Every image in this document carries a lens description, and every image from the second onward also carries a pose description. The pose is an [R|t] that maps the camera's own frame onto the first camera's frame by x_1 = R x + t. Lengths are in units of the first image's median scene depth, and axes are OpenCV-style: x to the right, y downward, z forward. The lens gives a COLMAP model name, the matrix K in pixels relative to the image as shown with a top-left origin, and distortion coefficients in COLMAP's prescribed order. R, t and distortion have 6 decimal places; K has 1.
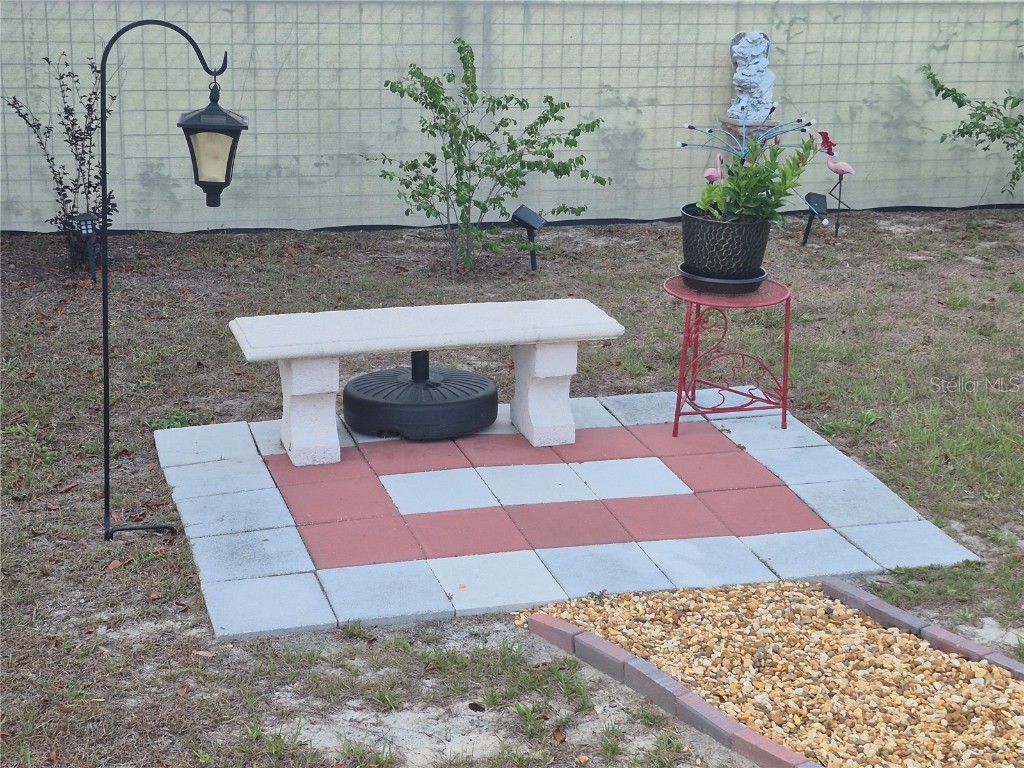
lens RADIAL K [[1691.7, 0, 512.0], [0, 1691.7, 384.0], [0, 0, 1]] dist [0.070928, 0.028474]
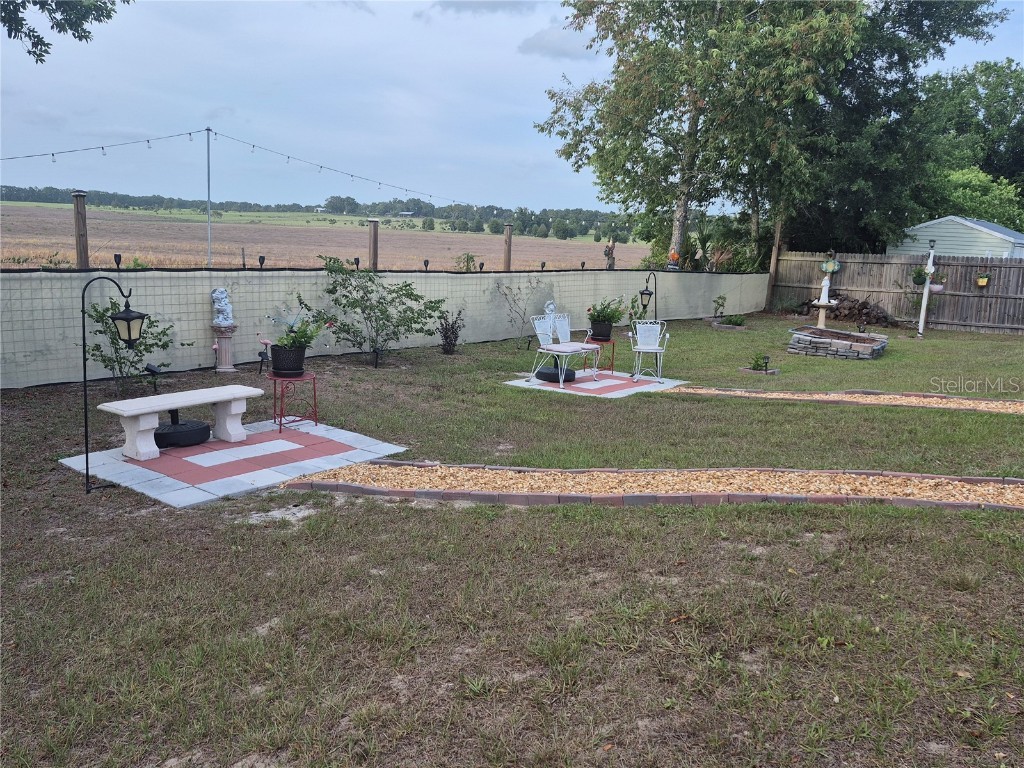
lens RADIAL K [[881.2, 0, 512.0], [0, 881.2, 384.0], [0, 0, 1]] dist [0.095716, -0.136192]
pose [[0.795994, -0.096005, 0.597642, -0.435807], [0.164090, 0.984595, -0.060385, 0.099452], [-0.582638, 0.146134, 0.799486, -0.317505]]
